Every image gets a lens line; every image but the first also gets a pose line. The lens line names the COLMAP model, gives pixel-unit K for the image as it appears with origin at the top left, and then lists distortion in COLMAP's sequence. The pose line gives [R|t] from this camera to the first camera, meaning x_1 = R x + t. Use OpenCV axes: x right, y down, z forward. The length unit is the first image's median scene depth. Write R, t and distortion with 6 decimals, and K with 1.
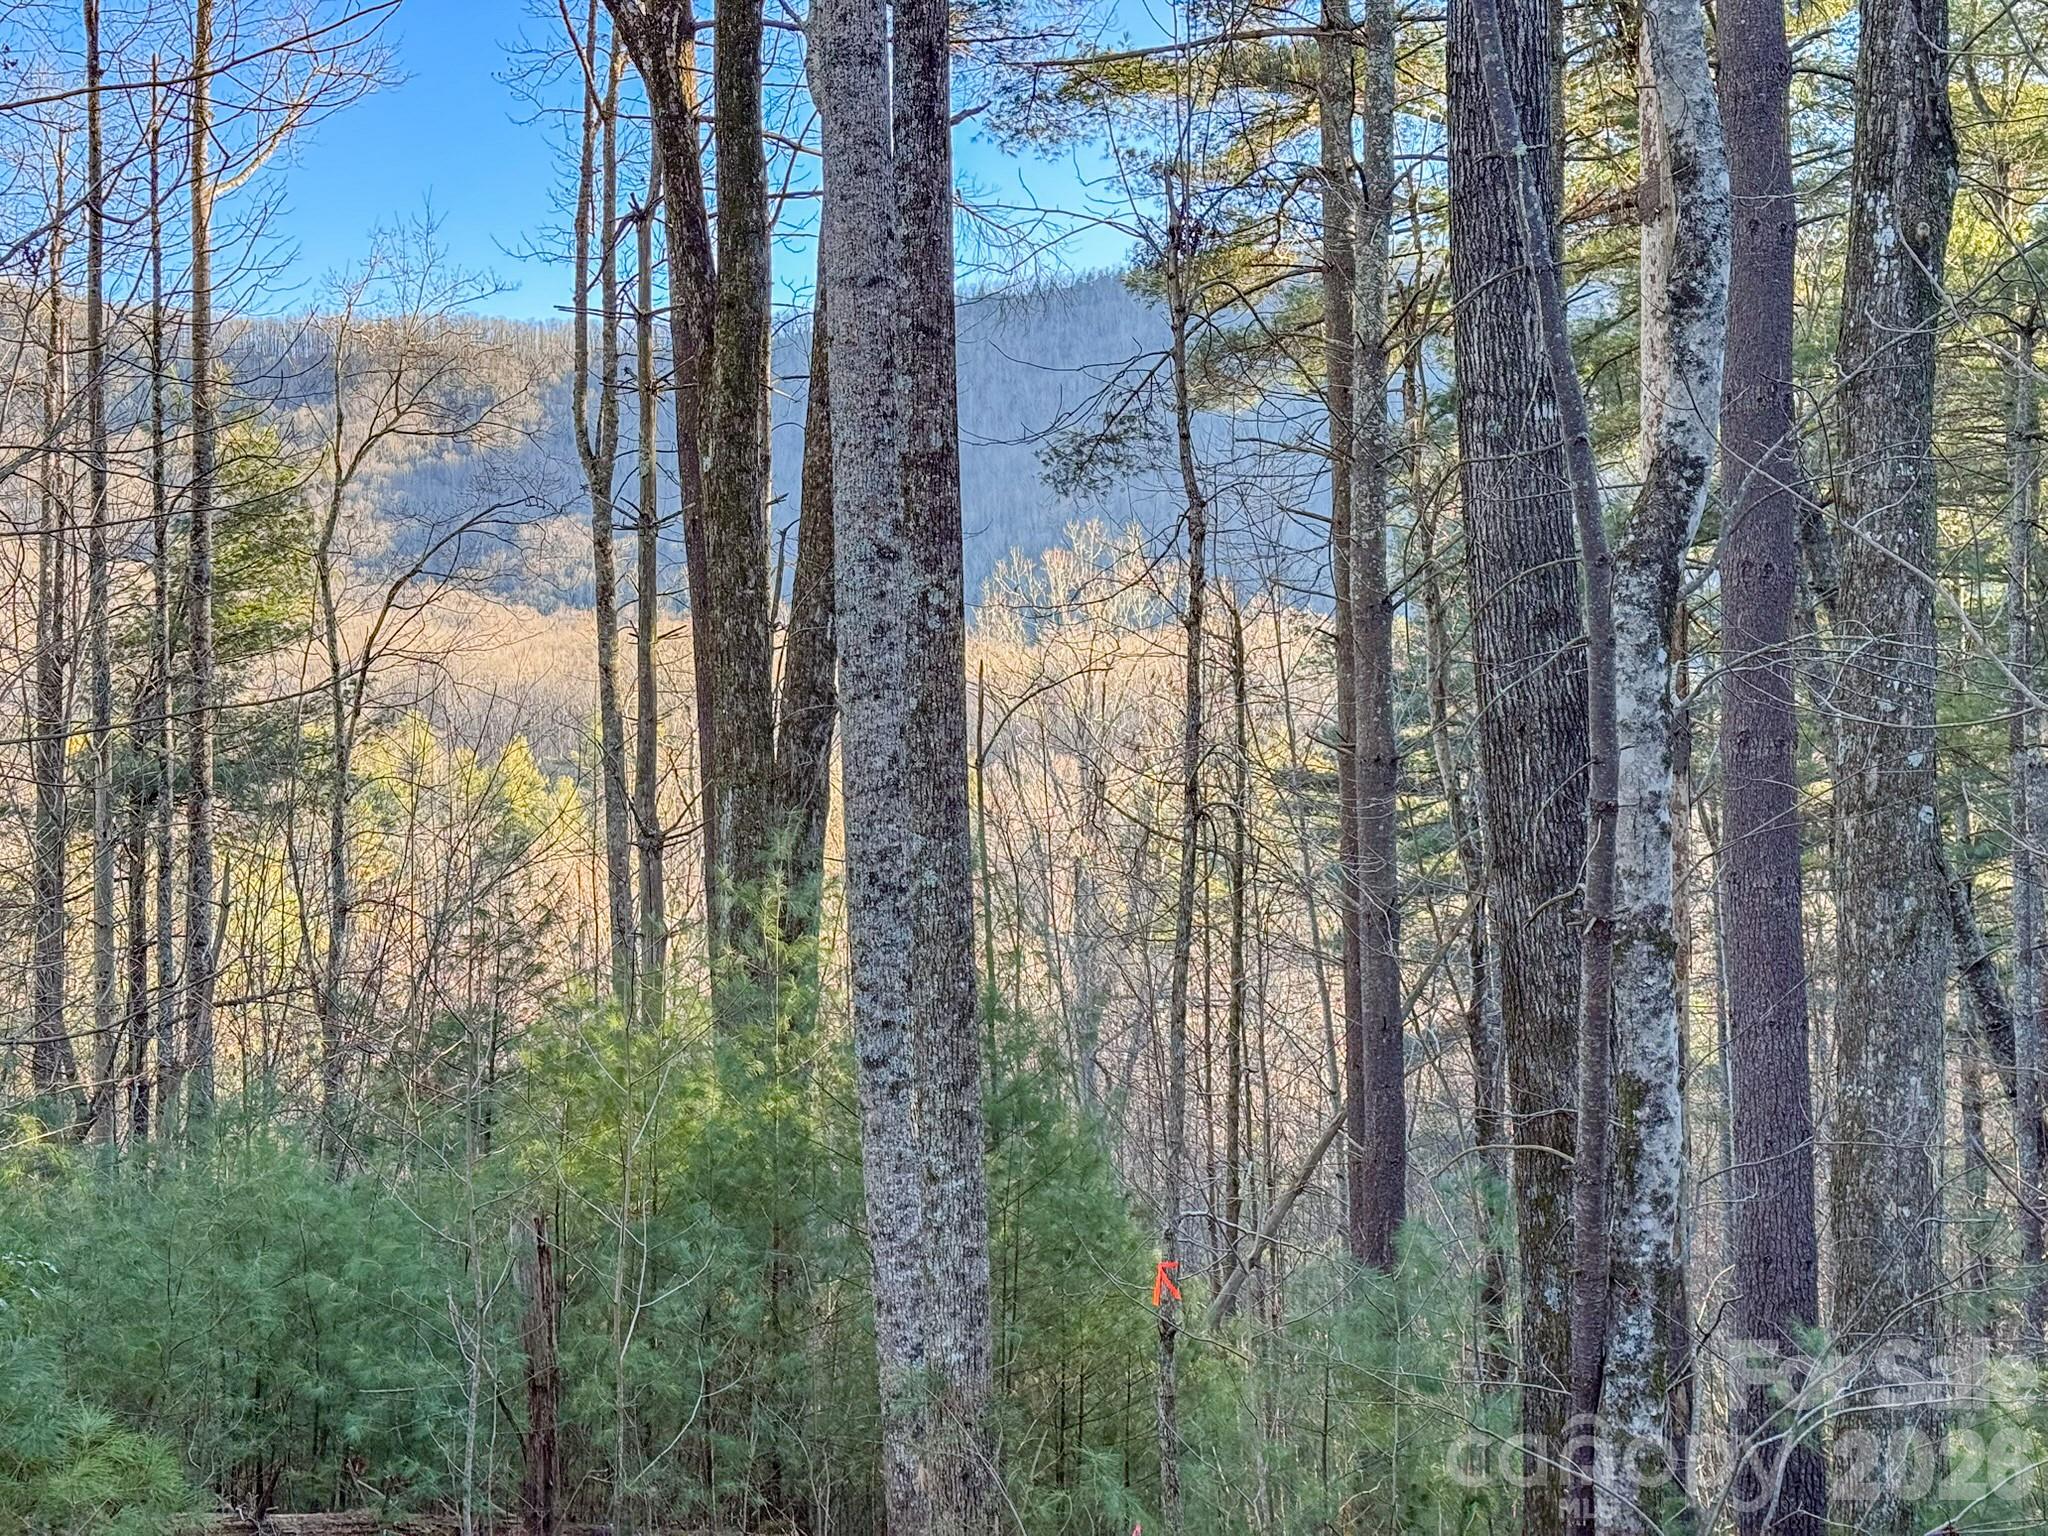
lens RADIAL K [[2887.3, 0, 1024.6], [0, 2887.3, 774.5], [0, 0, 1]] dist [0.046867, 0.000000]
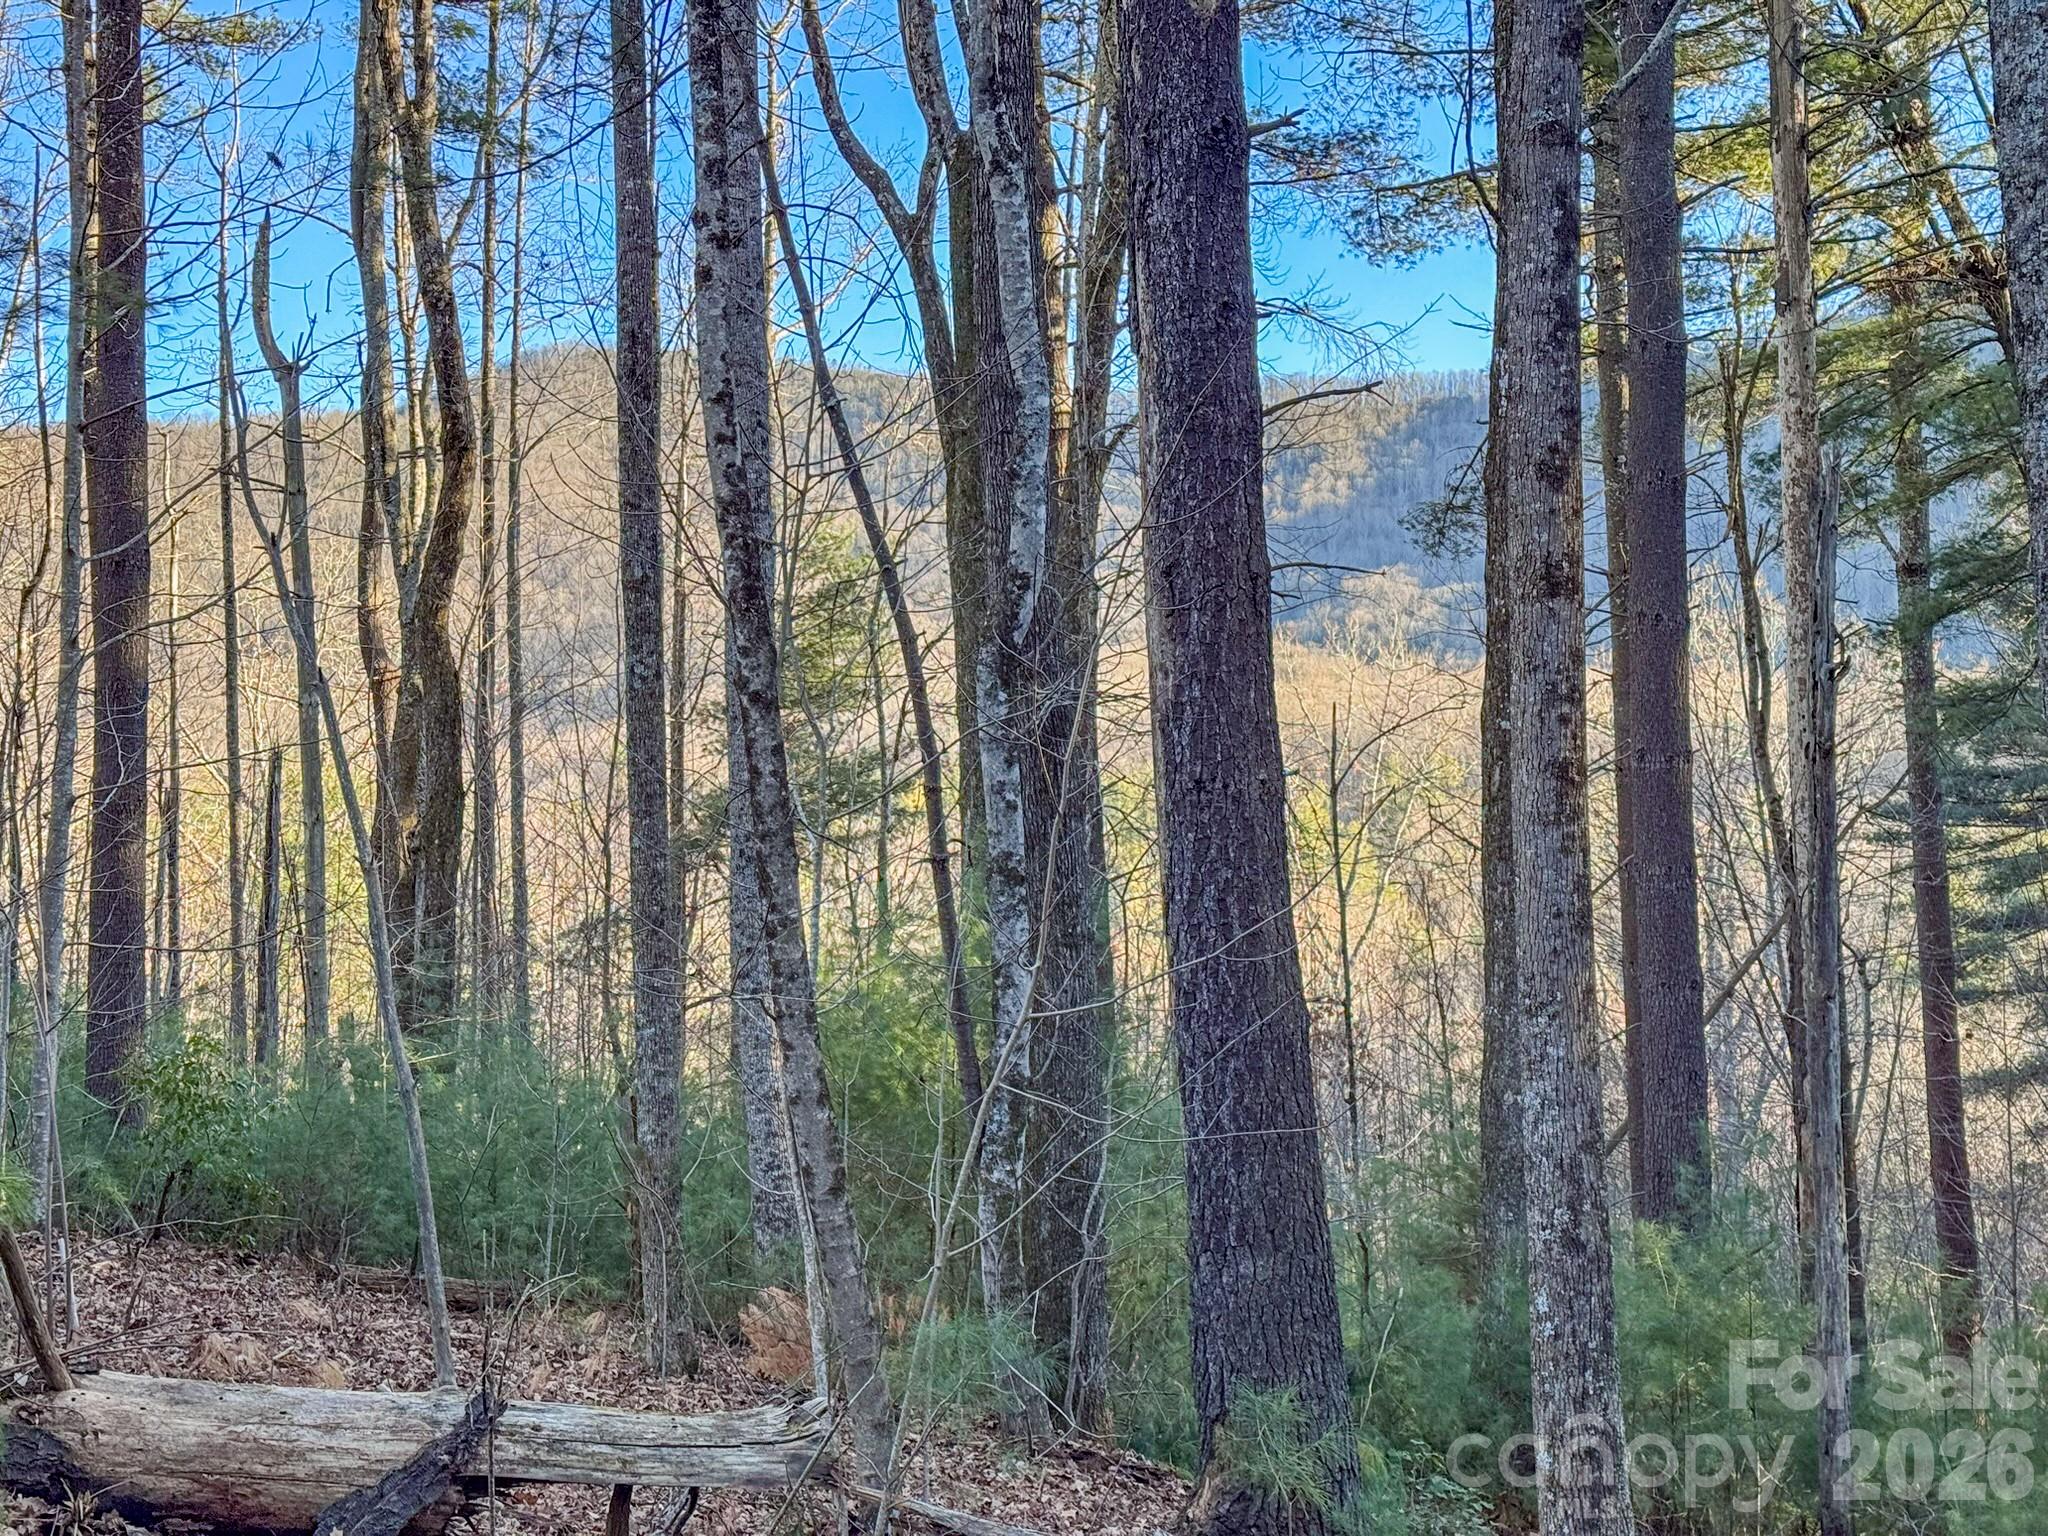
lens RADIAL K [[2887.3, 0, 1025.2], [0, 2887.3, 760.7], [0, 0, 1]] dist [0.046867, 0.000000]
pose [[0.958308, -0.017586, -0.285196, 0.684441], [0.011556, 0.999673, -0.022811, 0.031262], [0.285504, 0.018564, 0.958198, -0.530871]]
